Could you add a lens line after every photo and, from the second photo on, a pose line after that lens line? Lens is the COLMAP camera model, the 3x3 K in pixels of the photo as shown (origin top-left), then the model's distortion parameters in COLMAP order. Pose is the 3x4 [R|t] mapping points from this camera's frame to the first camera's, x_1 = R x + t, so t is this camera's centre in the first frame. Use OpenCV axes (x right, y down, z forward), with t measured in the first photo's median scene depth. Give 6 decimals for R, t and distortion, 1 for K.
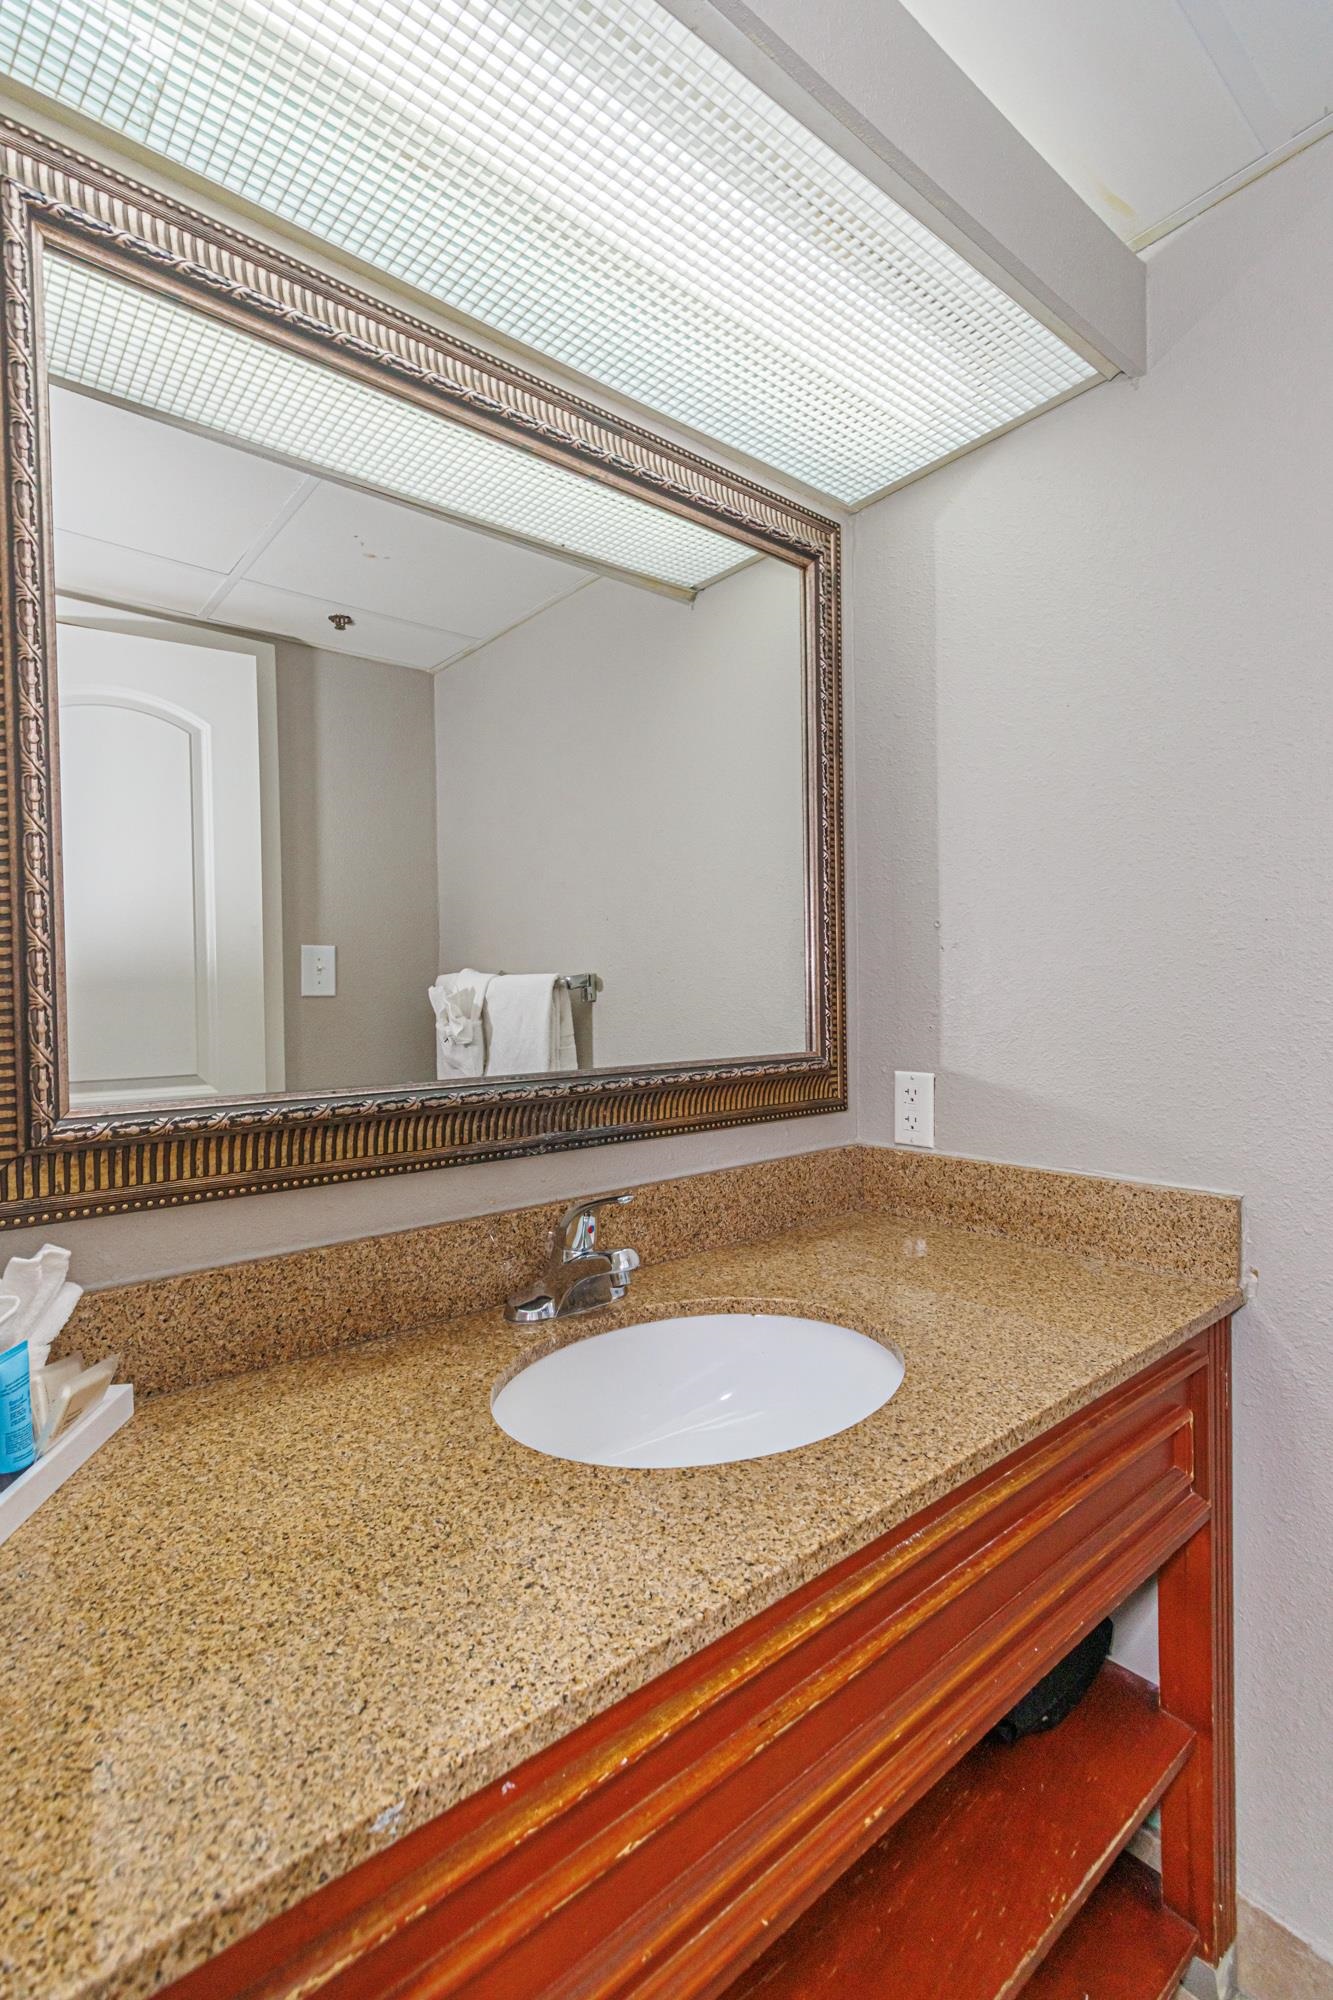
lens RADIAL K [[922.4, 0, 664.3], [0, 922.4, 1006.2], [0, 0, 1]] dist [0.001242, 0.001138]
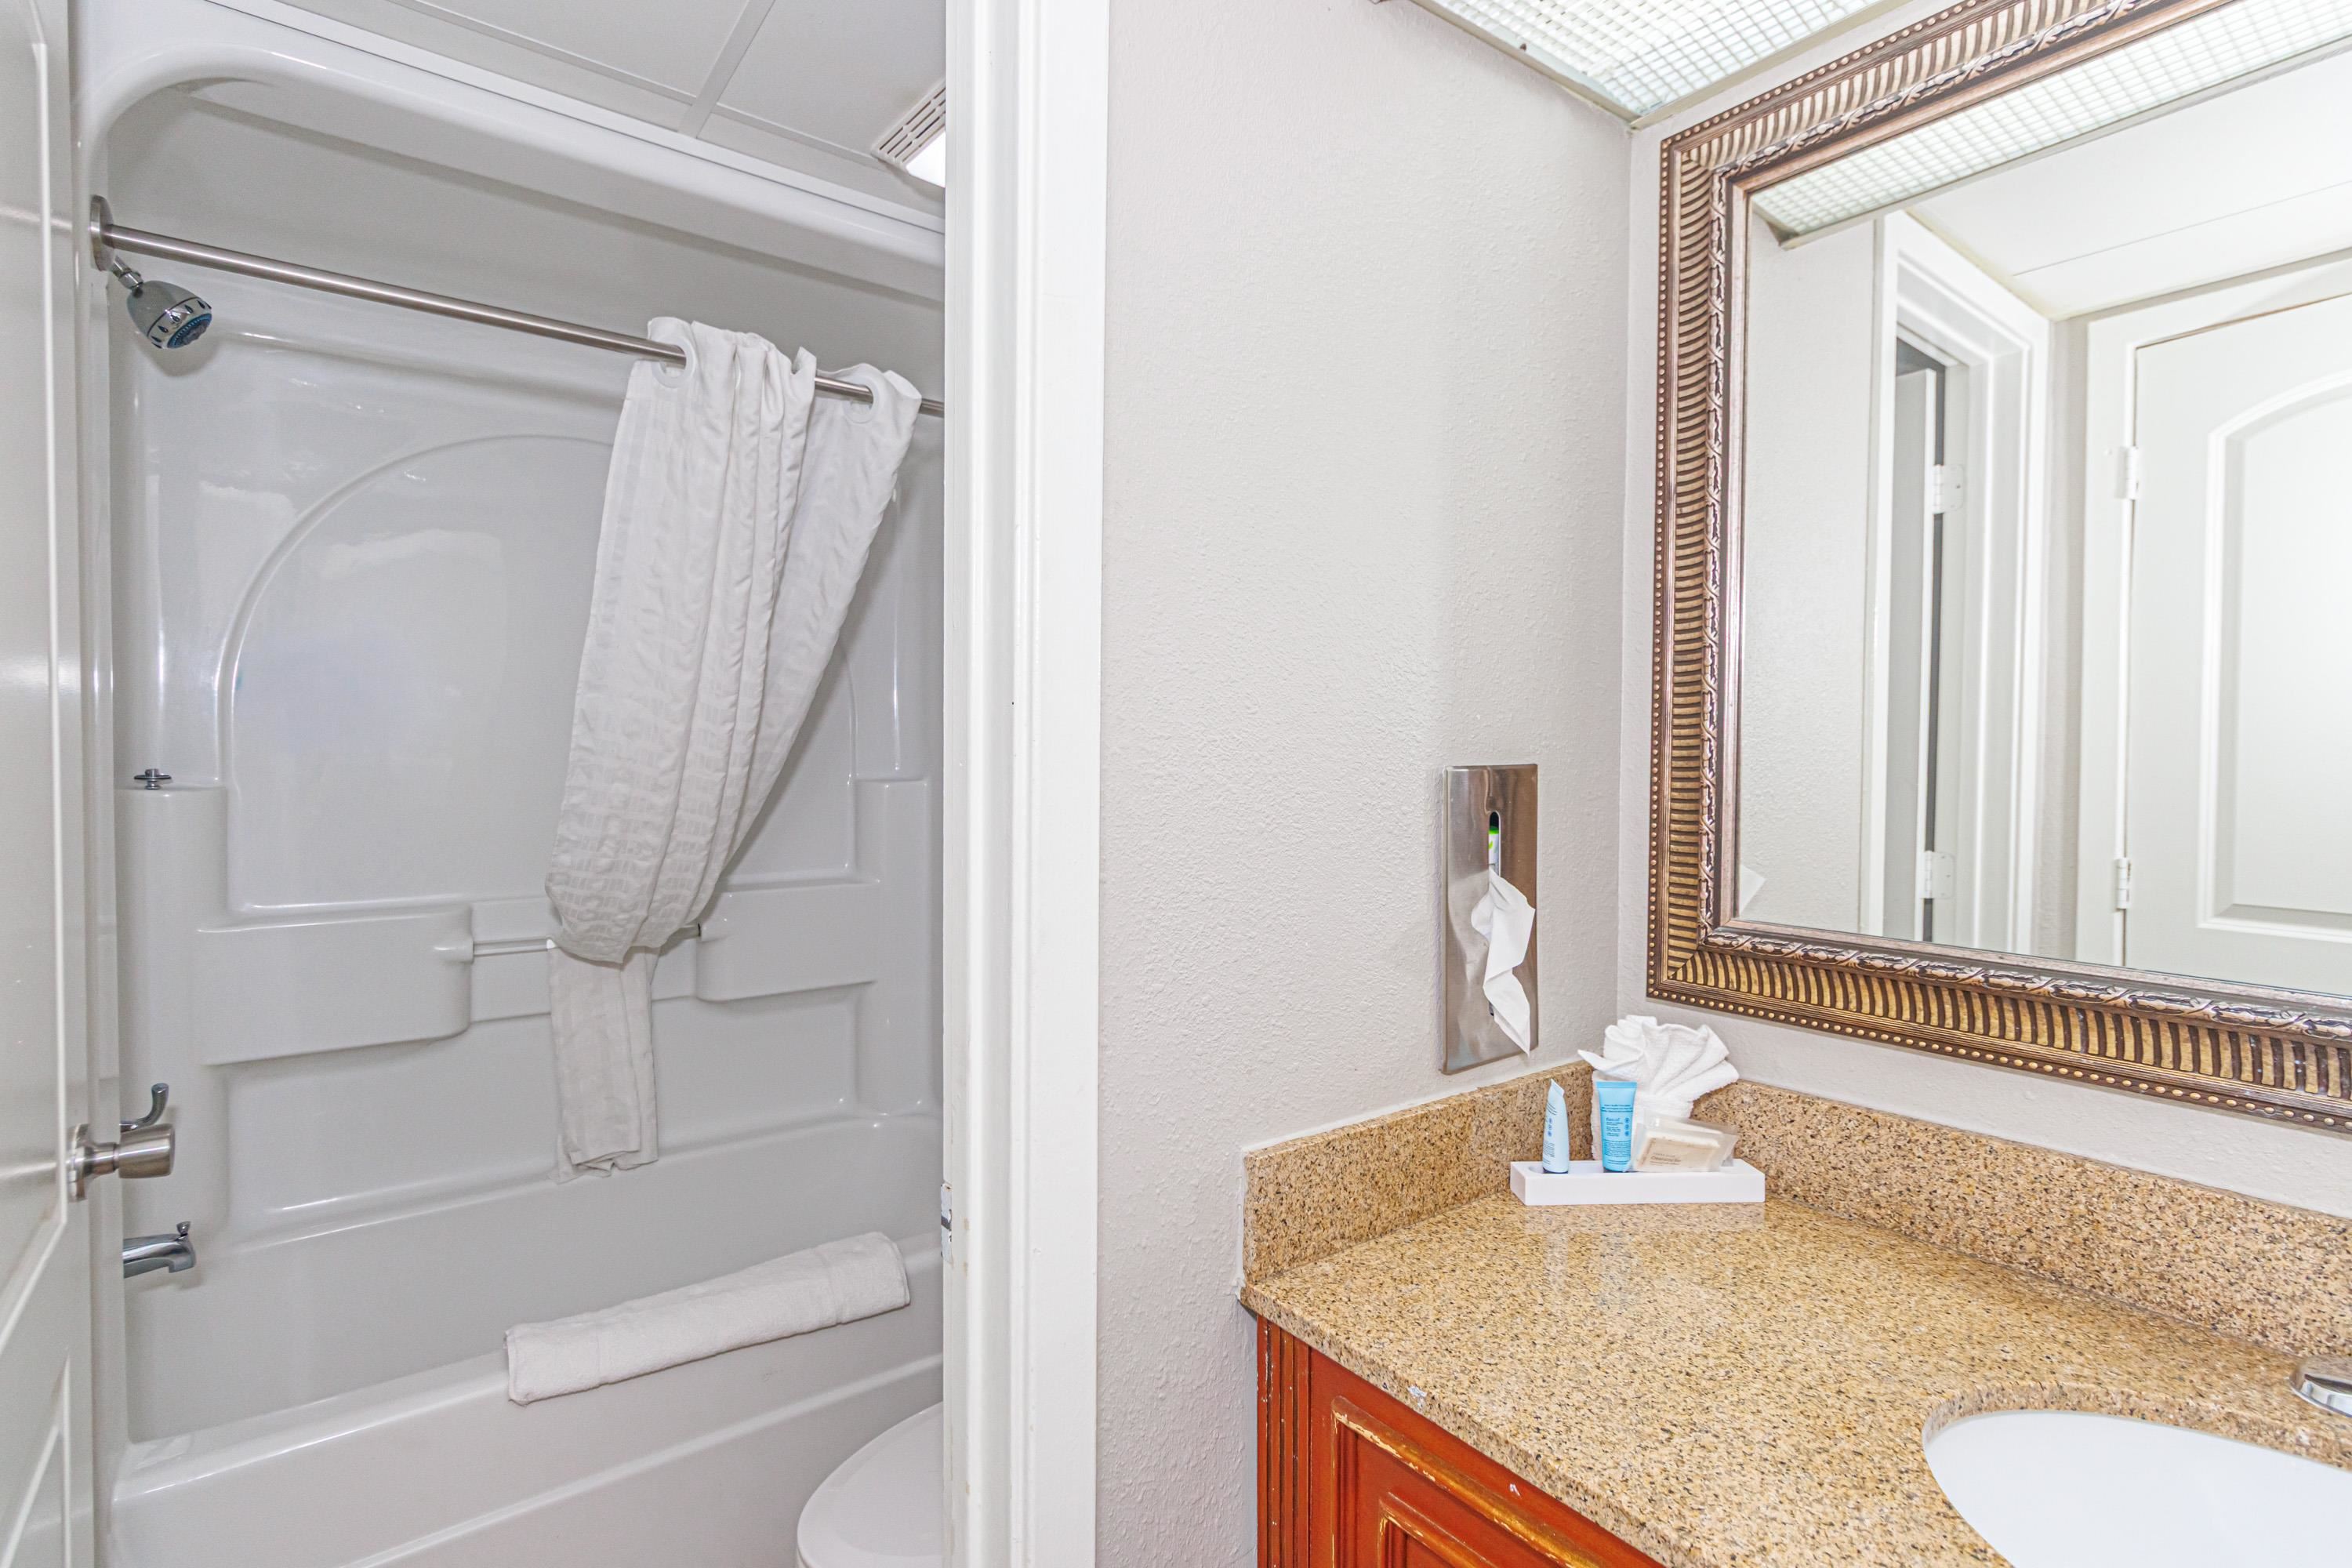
lens RADIAL K [[1084.8, 0, 1171.2], [0, 1084.8, 773.4], [0, 0, 1]] dist [0.001242, 0.001138]
pose [[-0.044986, 0.029991, -0.998537, 0.791974], [-0.025920, 0.999178, 0.031178, -0.102880], [0.998651, 0.027285, -0.044172, 0.344499]]
